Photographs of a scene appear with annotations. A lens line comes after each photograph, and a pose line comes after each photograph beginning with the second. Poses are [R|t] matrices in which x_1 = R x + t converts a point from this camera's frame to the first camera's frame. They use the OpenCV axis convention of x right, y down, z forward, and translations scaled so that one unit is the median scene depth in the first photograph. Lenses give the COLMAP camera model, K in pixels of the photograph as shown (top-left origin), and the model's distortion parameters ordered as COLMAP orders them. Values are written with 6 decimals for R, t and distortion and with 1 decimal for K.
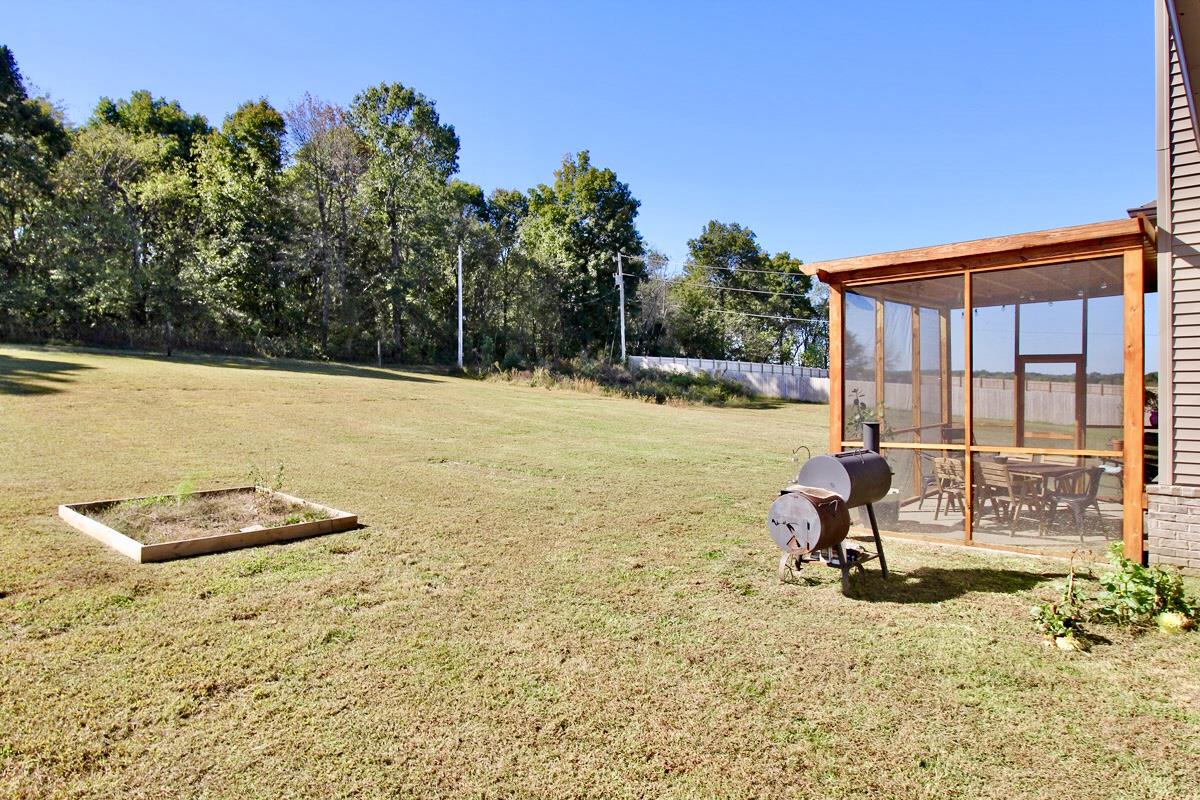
lens RADIAL K [[700.0, 0, 600.0], [0, 700.0, 400.0], [0, 0, 1]] dist [-0.003019, 0.000582]
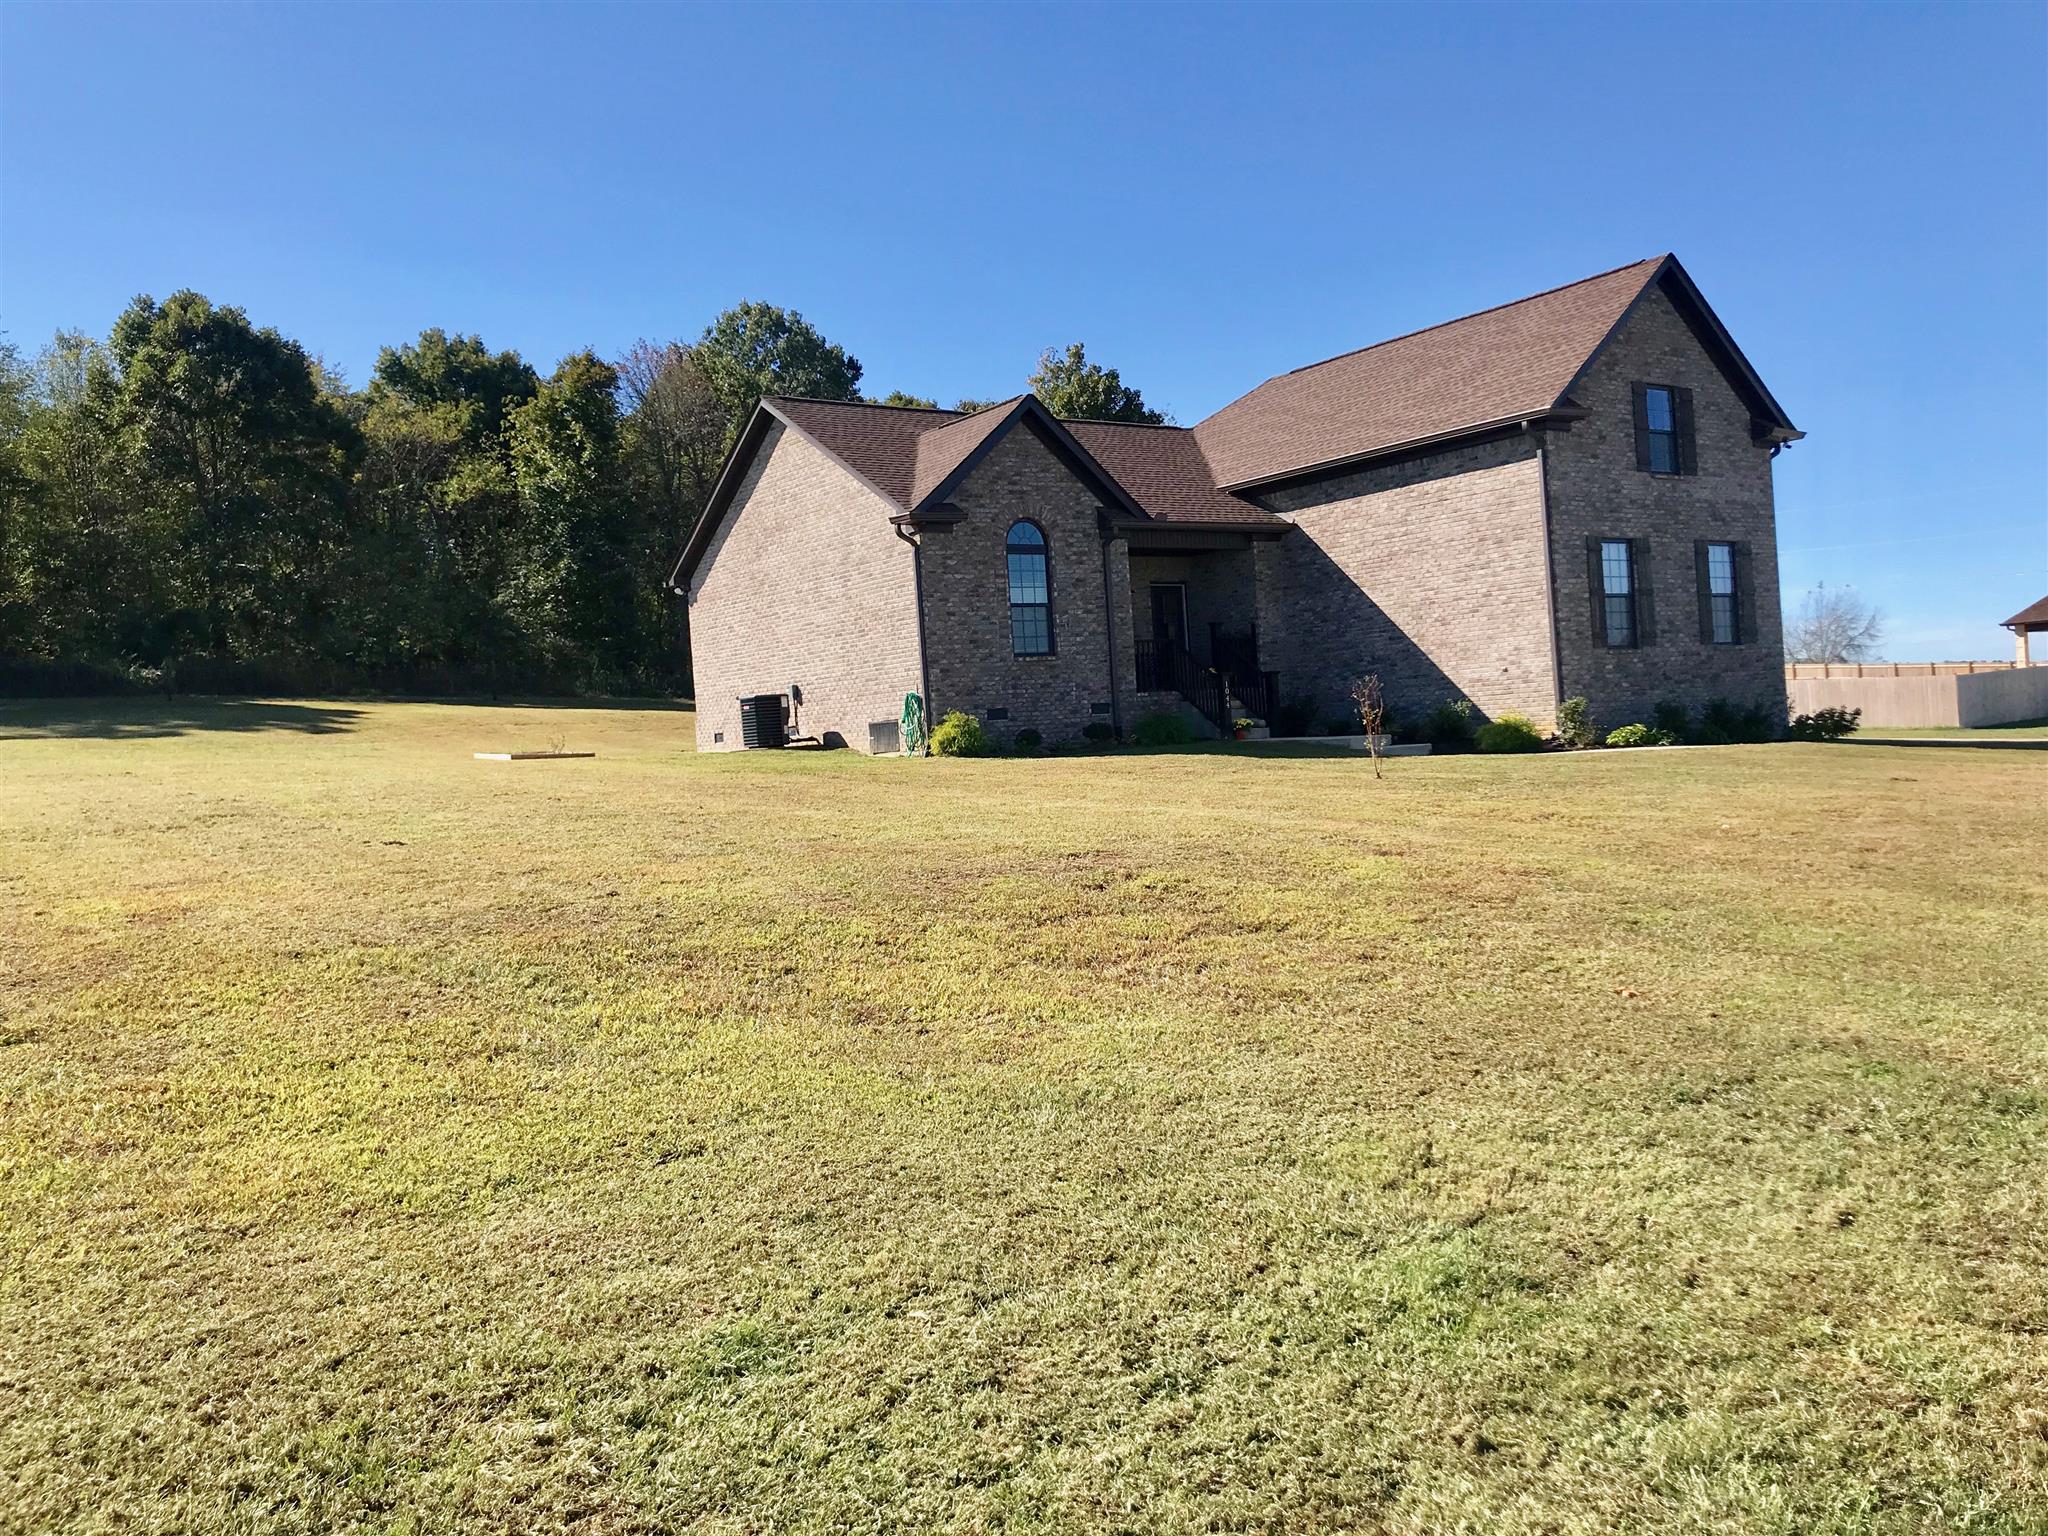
lens RADIAL K [[1711.0, 0, 1024.0], [0, 1711.0, 768.0], [0, 0, 1]] dist [-0.002594, -0.002799]
pose [[0.971351, -0.049633, -0.232409, 0.316672], [0.048357, 0.998767, -0.011188, 0.044779], [0.232678, -0.000371, 0.972554, -0.565260]]
